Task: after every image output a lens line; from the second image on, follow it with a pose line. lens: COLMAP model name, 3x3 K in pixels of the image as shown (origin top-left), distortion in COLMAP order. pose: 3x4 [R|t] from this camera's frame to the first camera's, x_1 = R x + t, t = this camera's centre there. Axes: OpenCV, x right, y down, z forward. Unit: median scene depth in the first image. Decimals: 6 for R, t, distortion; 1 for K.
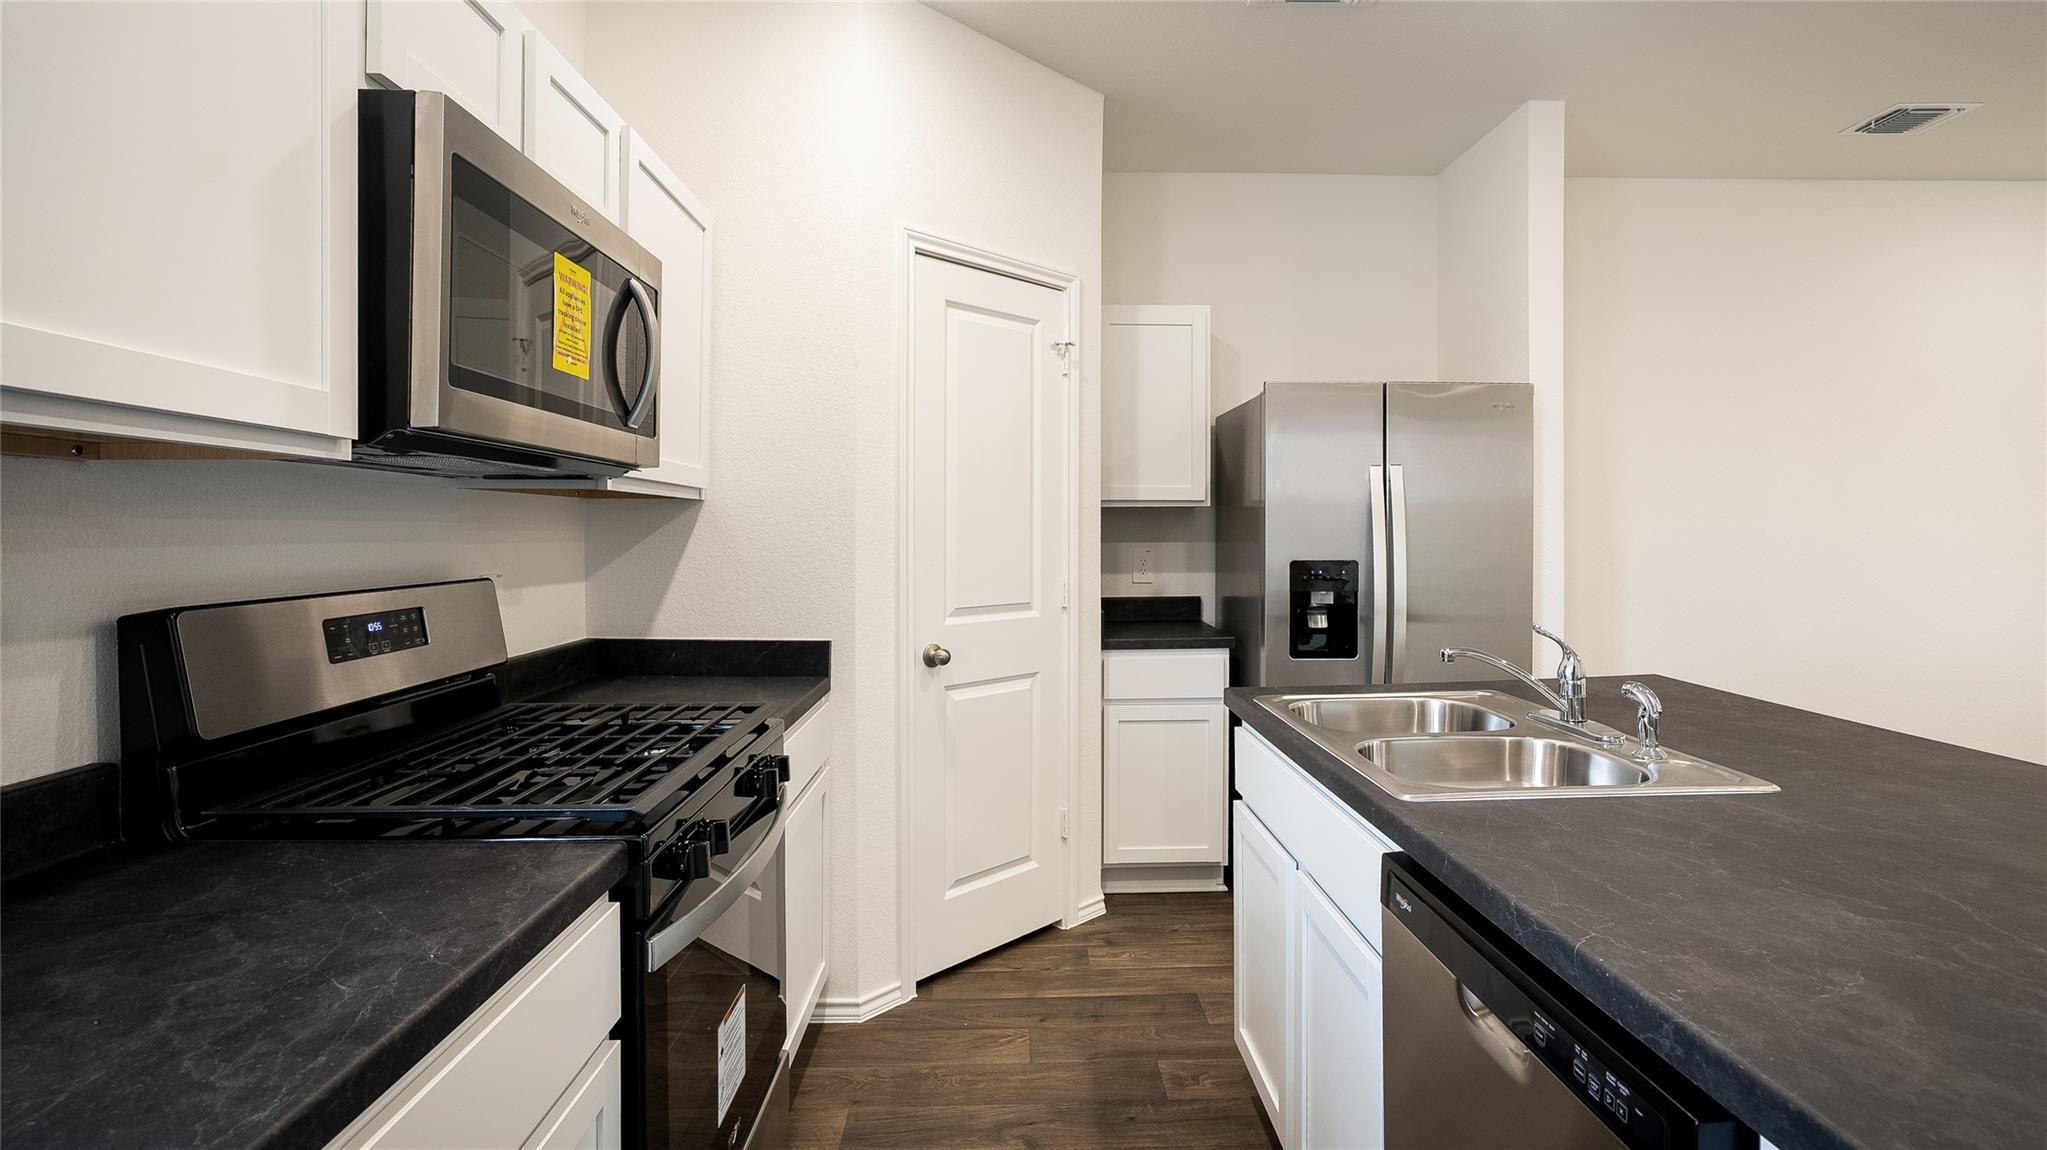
lens RADIAL K [[997.9, 0, 1052.9], [0, 997.9, 572.5], [0, 0, 1]] dist [-0.028836, 0.022235]
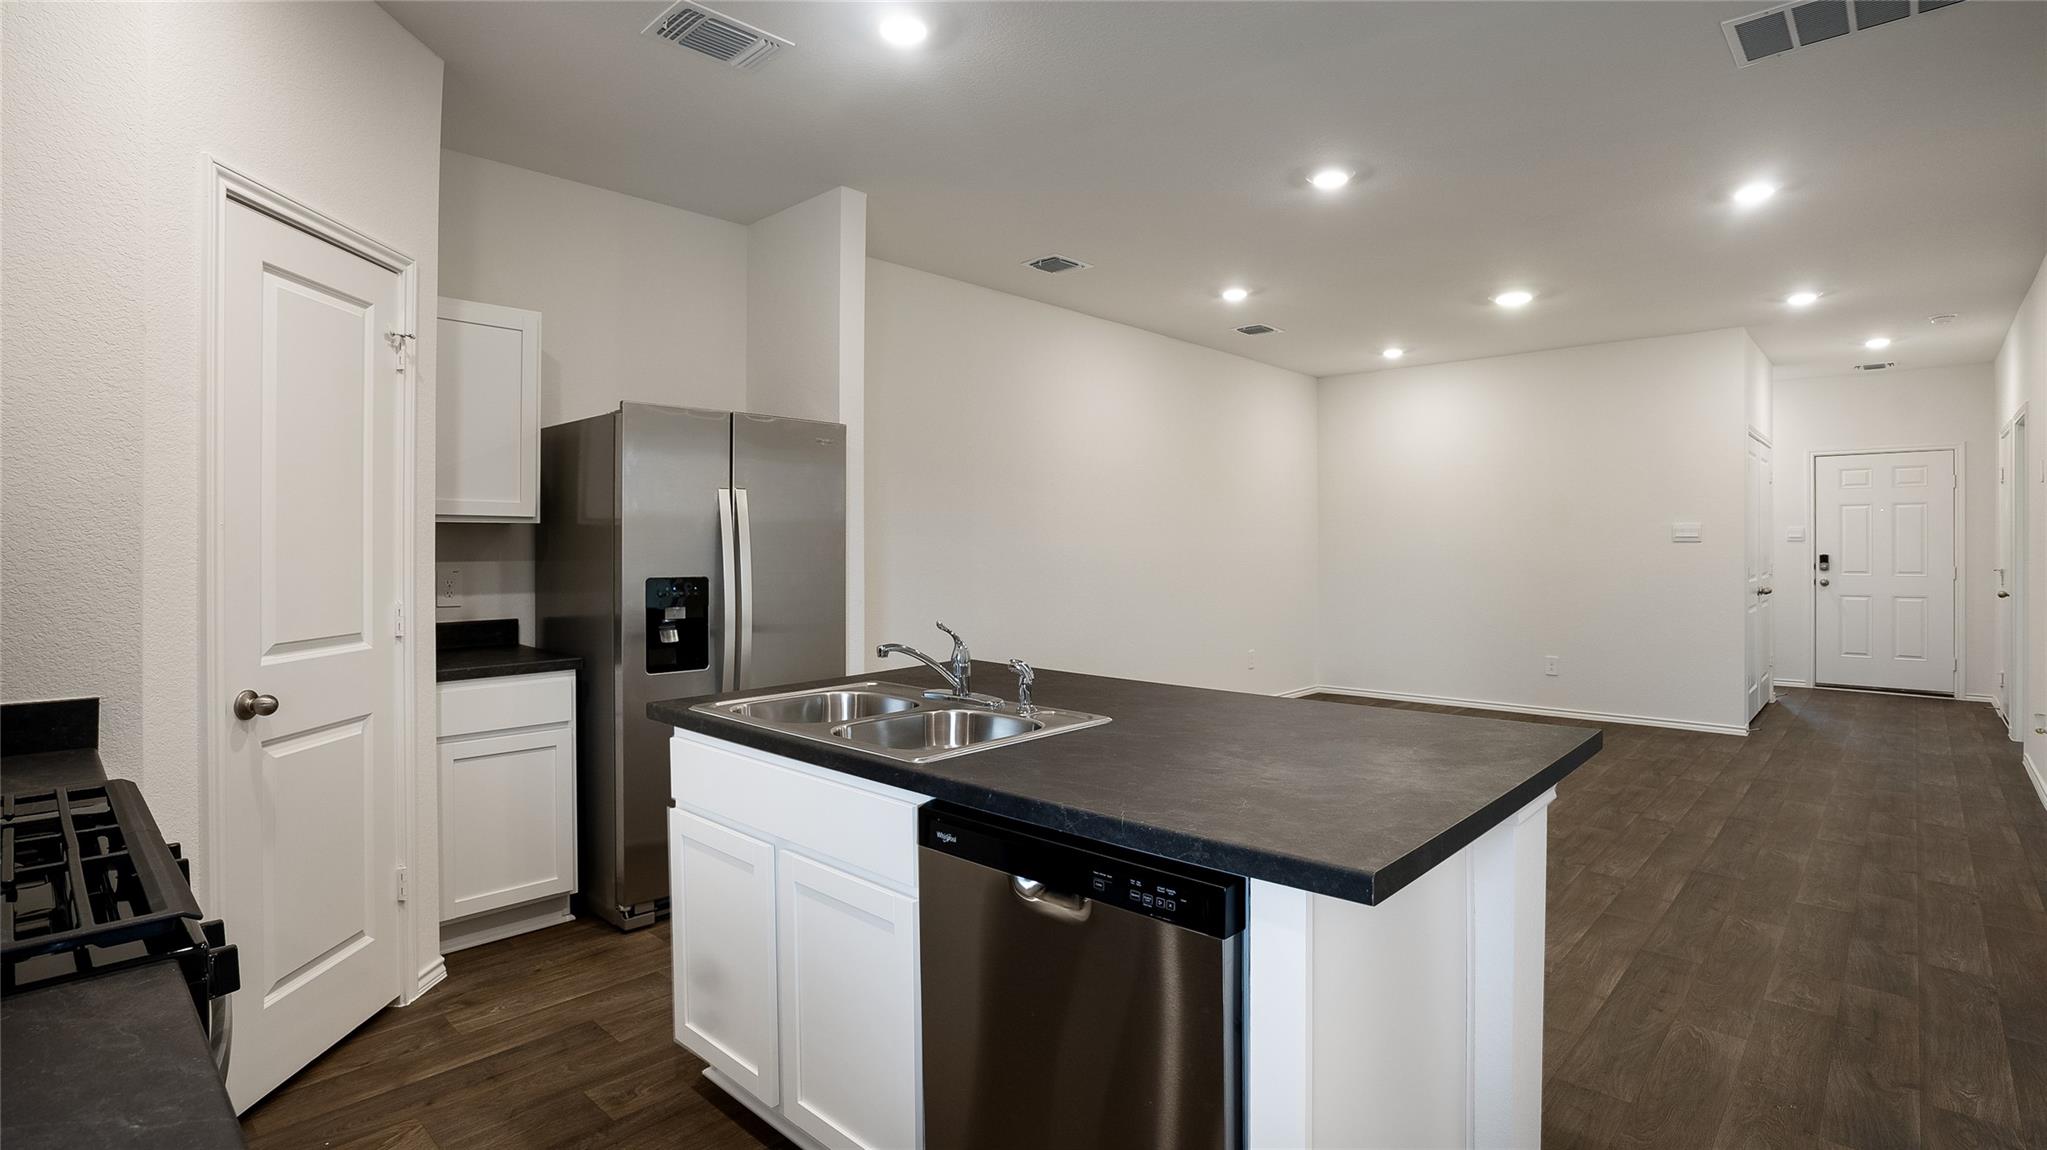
lens RADIAL K [[973.9, 0, 1054.4], [0, 973.9, 594.9], [0, 0, 1]] dist [-0.027178, 0.026304]
pose [[0.713942, -0.030223, 0.699553, -0.171724], [0.025671, 0.999526, 0.016984, -0.001049], [-0.699734, 0.005832, 0.714379, -0.005562]]
